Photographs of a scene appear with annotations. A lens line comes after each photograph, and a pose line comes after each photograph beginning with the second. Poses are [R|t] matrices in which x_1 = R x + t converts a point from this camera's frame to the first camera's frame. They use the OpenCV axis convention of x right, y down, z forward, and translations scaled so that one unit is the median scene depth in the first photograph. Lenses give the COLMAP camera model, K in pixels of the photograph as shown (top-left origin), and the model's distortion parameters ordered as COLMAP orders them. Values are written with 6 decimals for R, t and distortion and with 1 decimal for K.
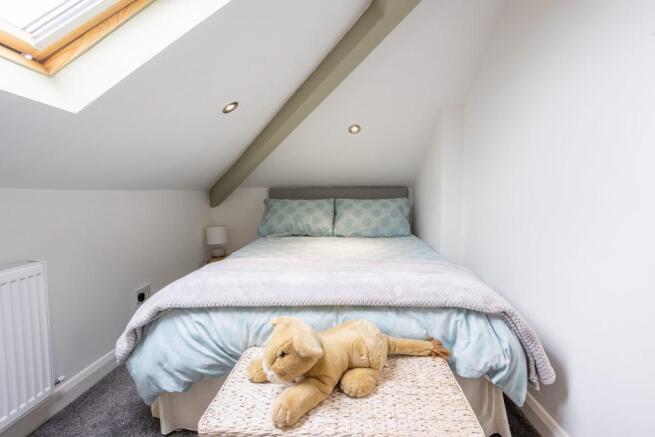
lens RADIAL K [[323.4, 0, 326.0], [0, 323.4, 217.6], [0, 0, 1]] dist [-0.049388, 0.030522]
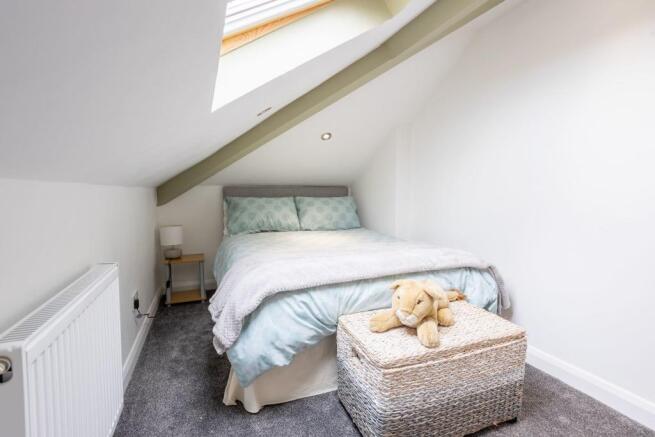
lens RADIAL K [[323.4, 0, 326.0], [0, 323.4, 217.6], [0, 0, 1]] dist [-0.049388, 0.030522]
pose [[0.906259, -0.025749, 0.421937, -0.669334], [0.025234, 0.999658, 0.006807, 0.014513], [-0.421968, 0.004478, 0.906599, -0.082697]]
